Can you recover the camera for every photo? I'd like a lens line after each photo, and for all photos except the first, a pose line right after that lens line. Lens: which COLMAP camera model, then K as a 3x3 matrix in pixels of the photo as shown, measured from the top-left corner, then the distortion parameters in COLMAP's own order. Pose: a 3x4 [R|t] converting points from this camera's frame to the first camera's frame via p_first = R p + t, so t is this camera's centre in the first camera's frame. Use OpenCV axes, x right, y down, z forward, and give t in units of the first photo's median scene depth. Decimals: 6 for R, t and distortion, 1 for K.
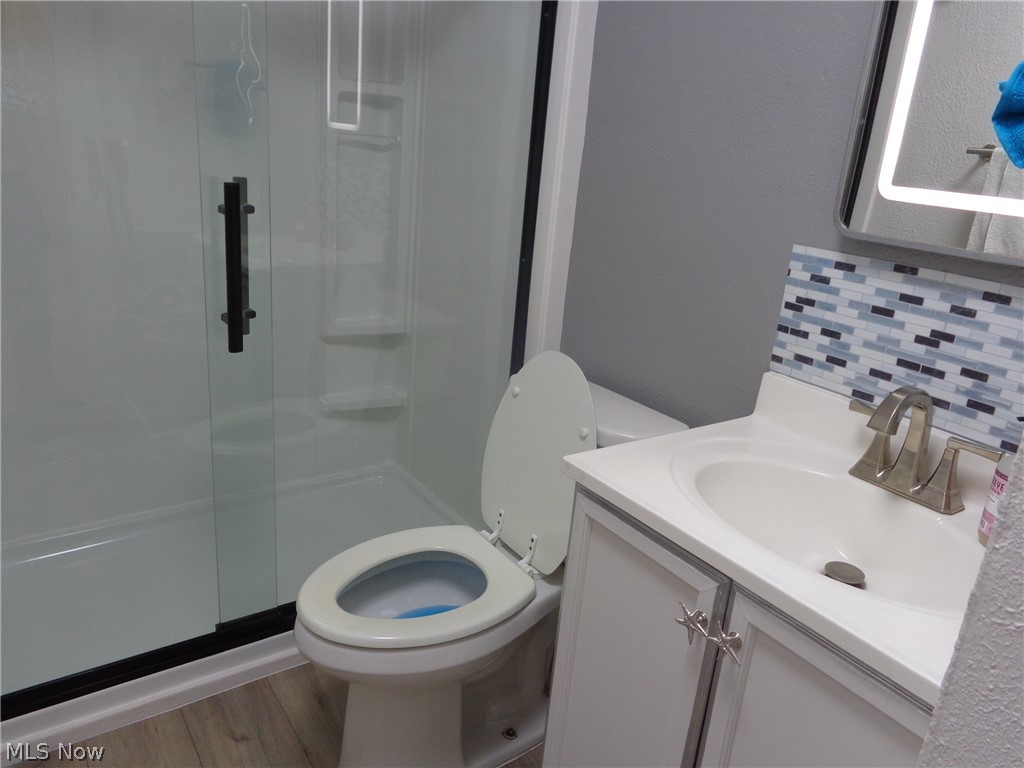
lens RADIAL K [[766.3, 0, 509.5], [0, 766.3, 382.7], [0, 0, 1]] dist [-0.006326, 0.010620]
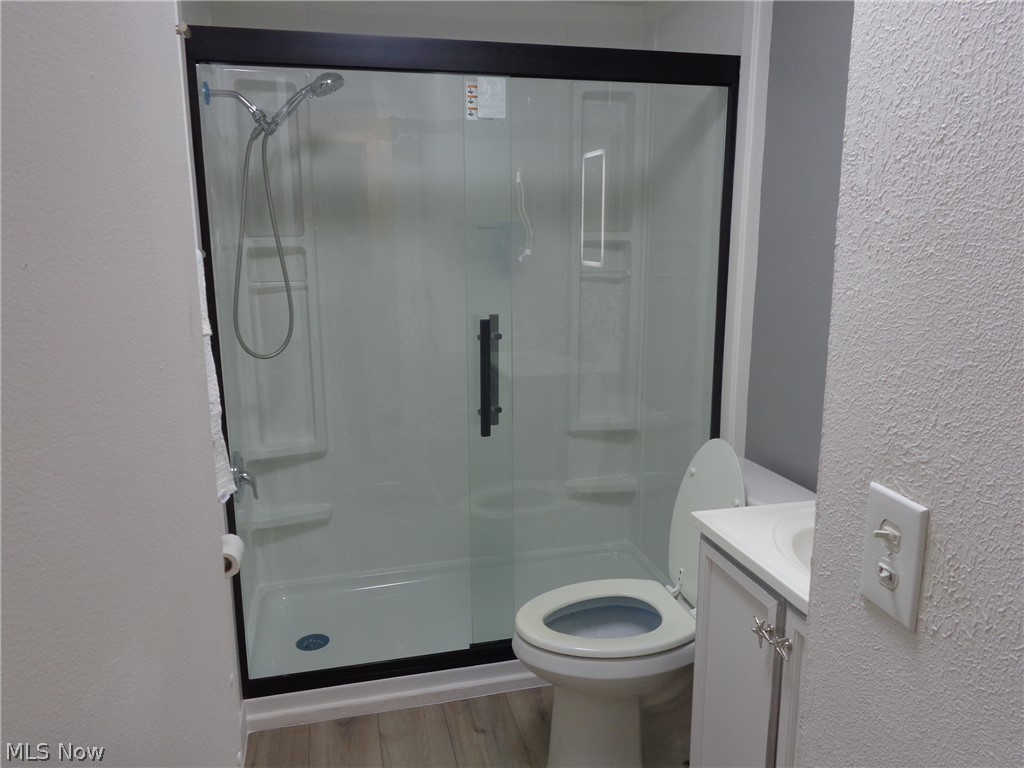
lens RADIAL K [[766.3, 0, 514.4], [0, 766.3, 386.1], [0, 0, 1]] dist [-0.006326, 0.010620]
pose [[0.926425, -0.013155, -0.376249, 0.204957], [-0.039288, 0.990554, -0.131372, 0.047470], [0.374423, 0.136488, 0.917158, -0.265291]]
